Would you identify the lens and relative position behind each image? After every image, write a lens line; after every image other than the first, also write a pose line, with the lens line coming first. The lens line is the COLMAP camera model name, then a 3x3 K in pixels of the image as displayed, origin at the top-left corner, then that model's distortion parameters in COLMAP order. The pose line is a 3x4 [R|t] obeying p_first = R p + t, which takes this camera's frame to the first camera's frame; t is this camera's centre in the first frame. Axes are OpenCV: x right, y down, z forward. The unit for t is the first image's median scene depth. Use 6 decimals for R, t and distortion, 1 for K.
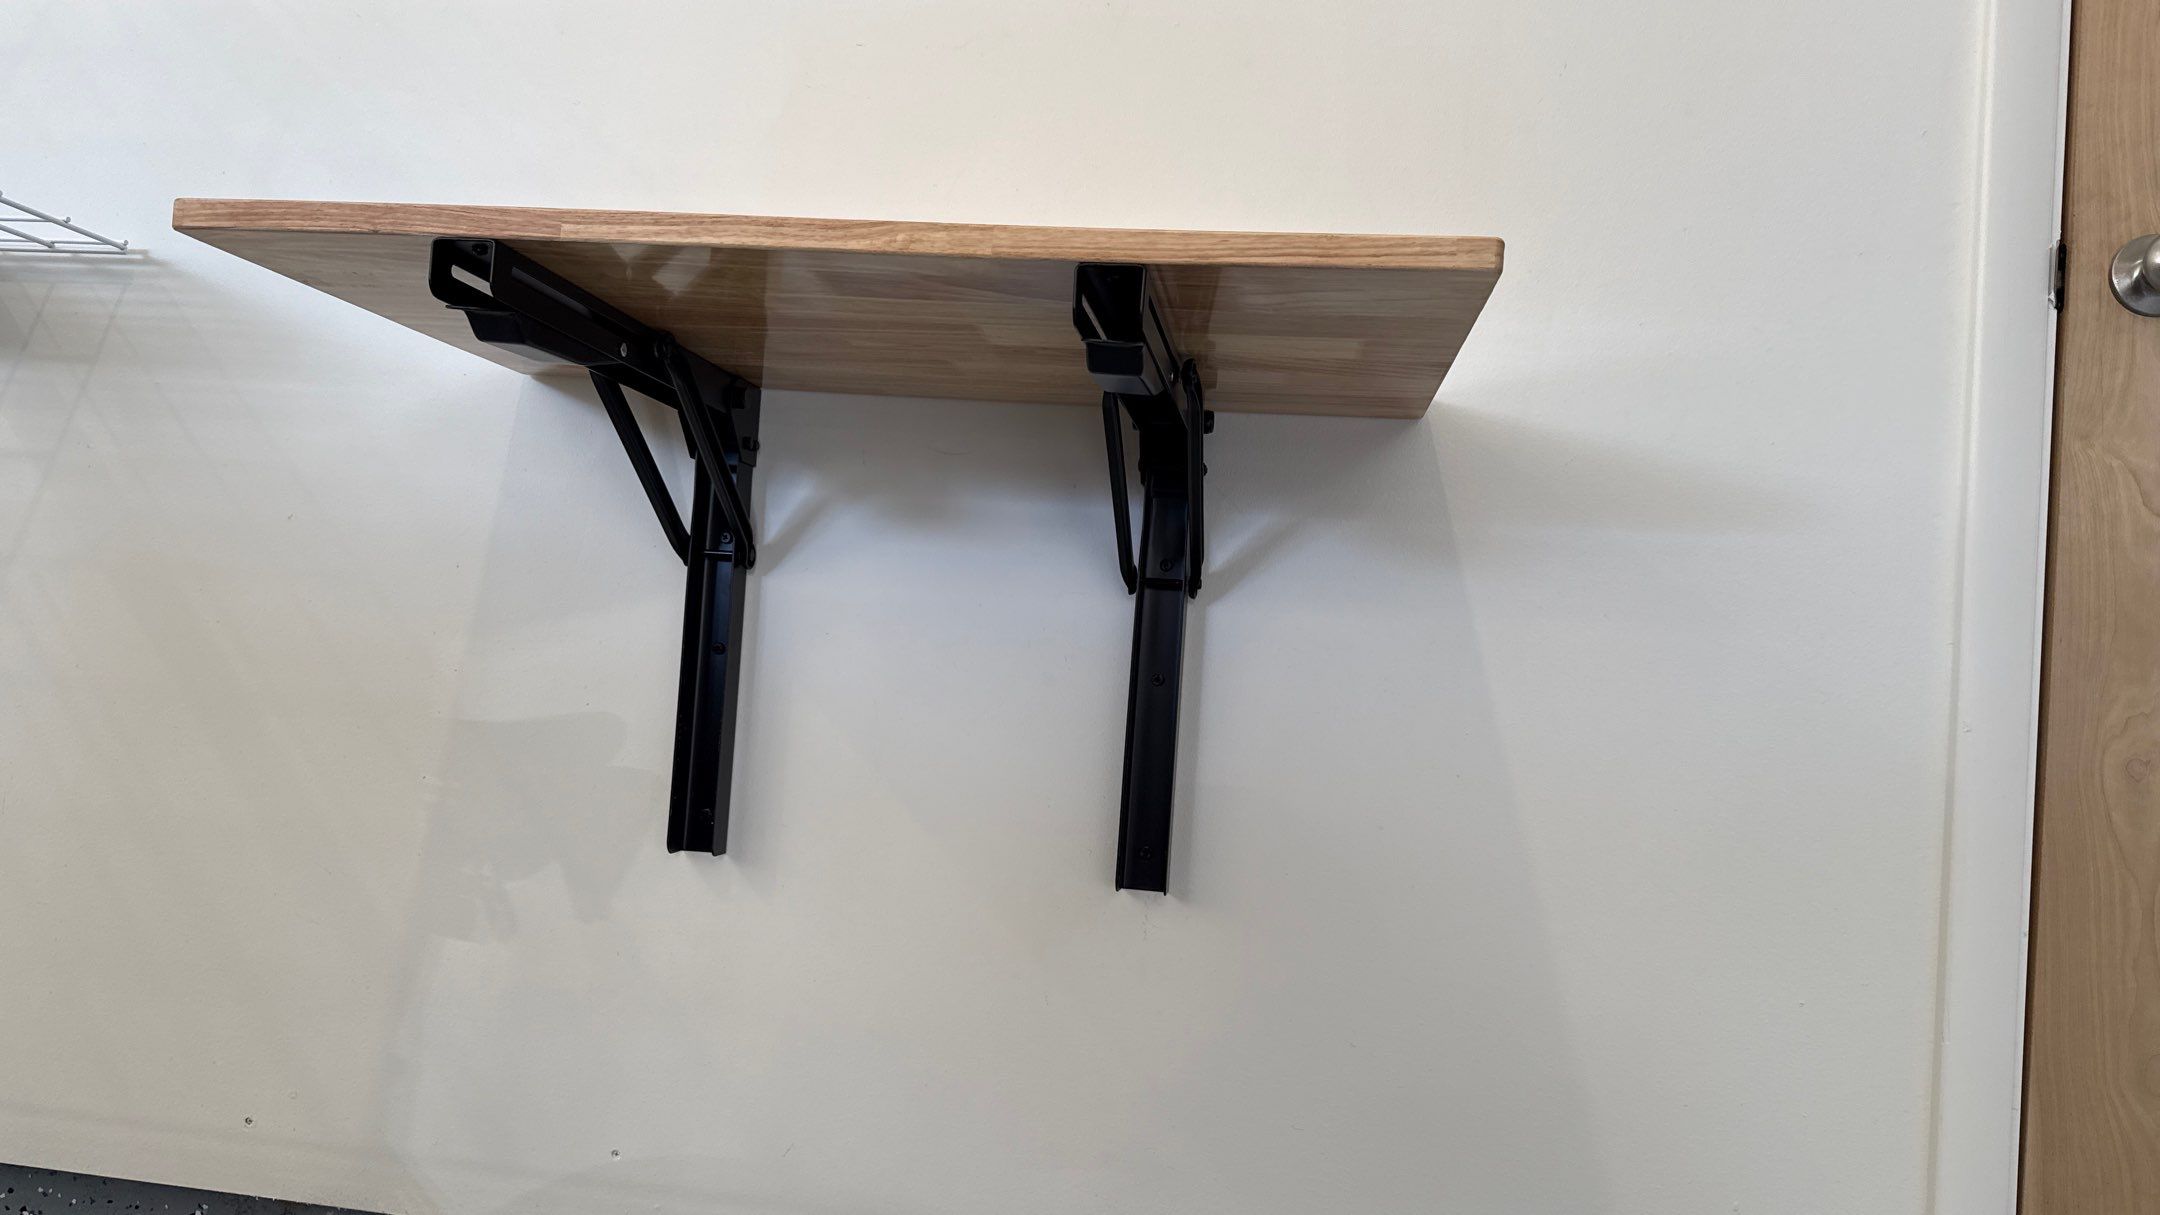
lens RADIAL K [[1480.4, 0, 1078.8], [0, 1480.4, 621.0], [0, 0, 1]] dist [0.036479, -0.051459]
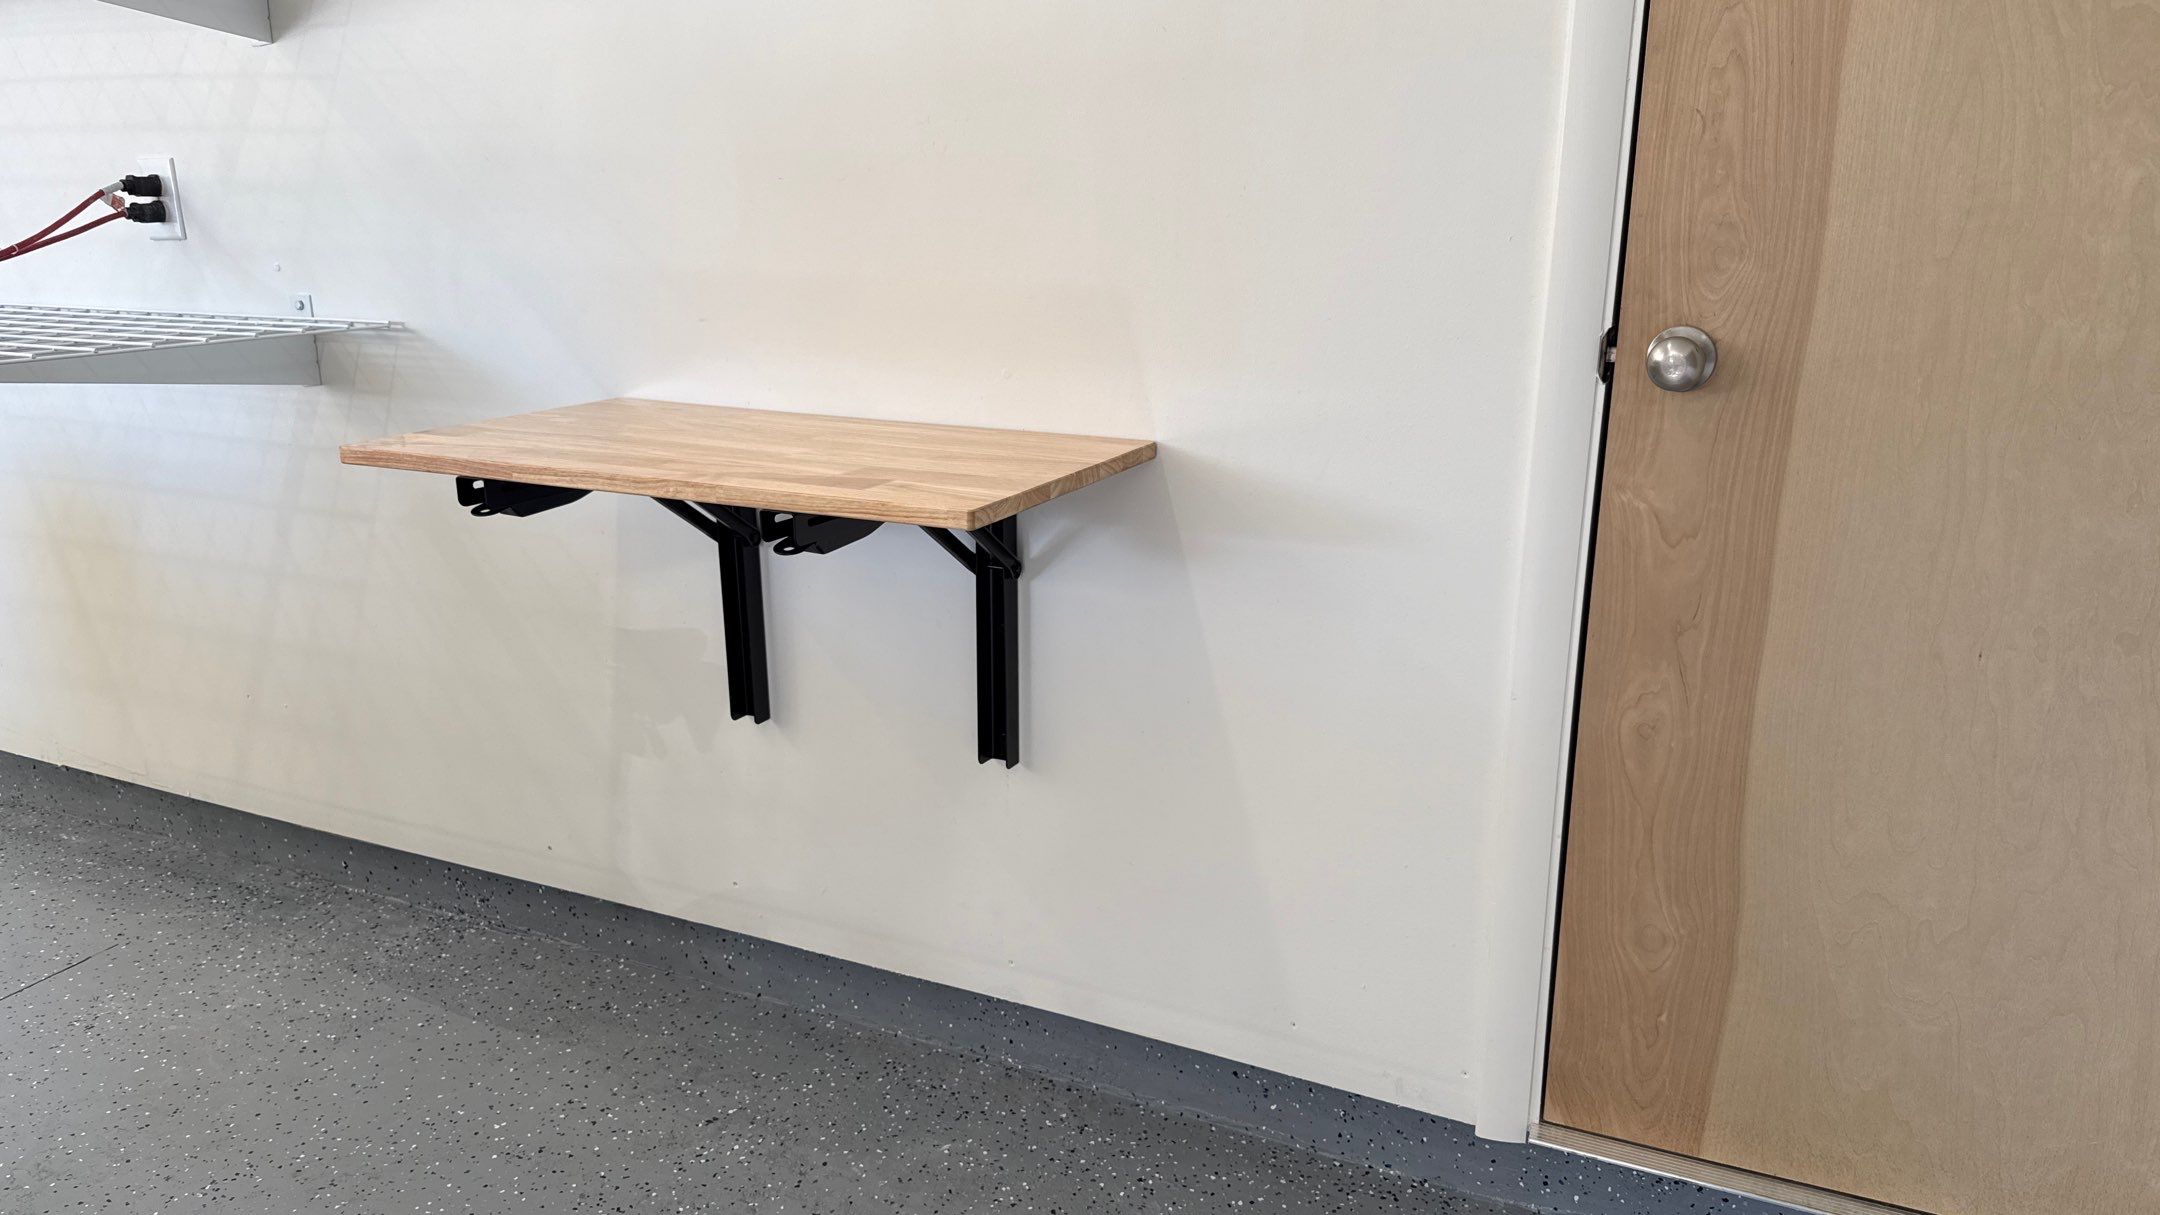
lens RADIAL K [[1480.4, 0, 1085.9], [0, 1480.4, 623.3], [0, 0, 1]] dist [0.036479, -0.051459]
pose [[0.953227, 0.018921, -0.301663, 0.623779], [0.069921, 0.957163, 0.280981, -0.402885], [0.294057, -0.288932, 0.911070, -0.345061]]
